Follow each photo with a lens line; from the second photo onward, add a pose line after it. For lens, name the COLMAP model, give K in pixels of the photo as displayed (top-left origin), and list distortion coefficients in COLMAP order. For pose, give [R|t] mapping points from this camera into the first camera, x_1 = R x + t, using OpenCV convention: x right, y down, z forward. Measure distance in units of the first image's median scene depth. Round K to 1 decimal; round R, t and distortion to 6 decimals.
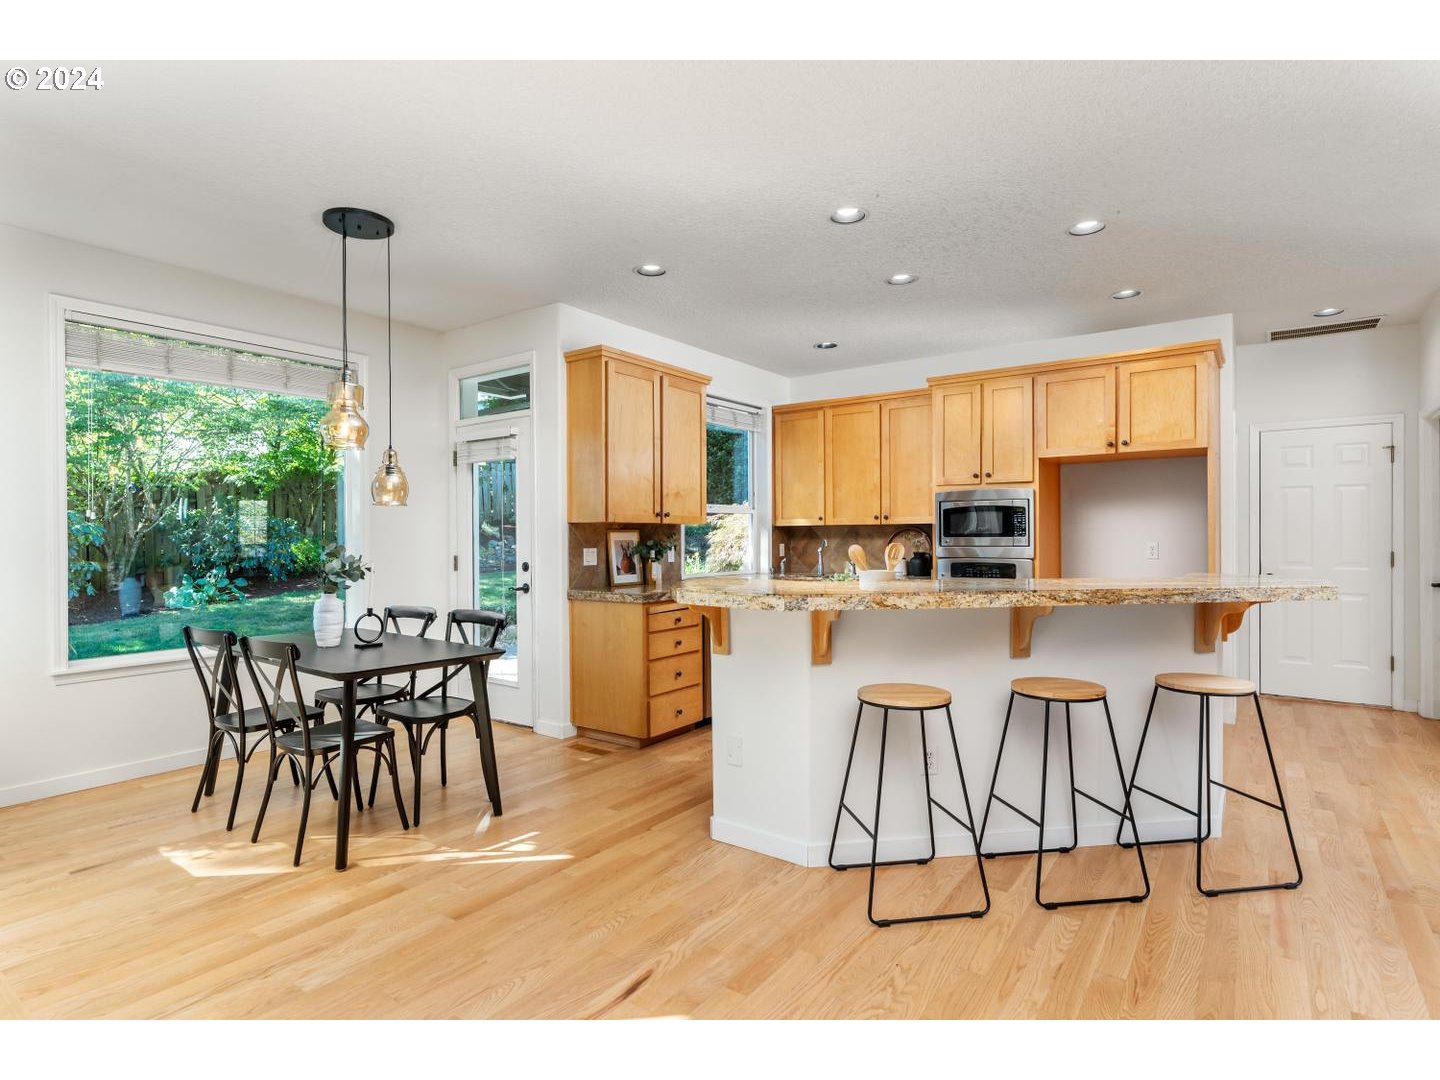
lens RADIAL K [[763.7, 0, 720.0], [0, 763.7, 540.0], [0, 0, 1]] dist [-0.003019, -0.000153]
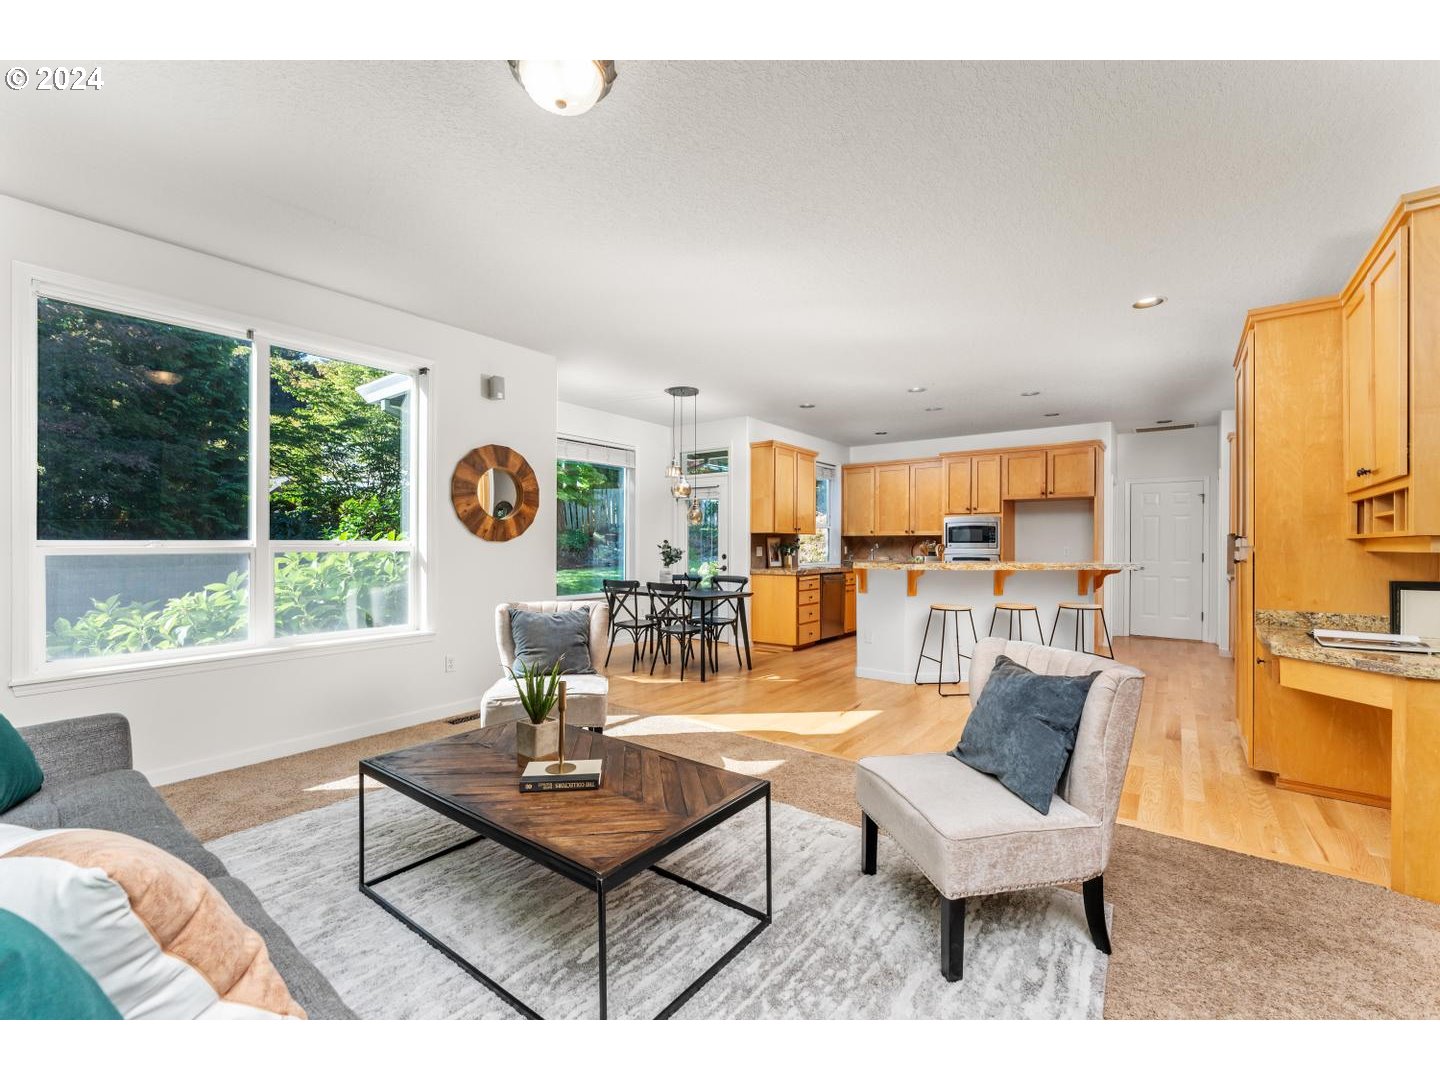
lens RADIAL K [[638.4, 0, 714.8], [0, 638.4, 546.6], [0, 0, 1]] dist [-0.000148, -0.000021]
pose [[0.999853, 0.009484, -0.014282, -0.254504], [-0.009512, 0.999953, -0.001857, 0.014197], [0.014263, 0.001993, 0.999896, -0.547059]]
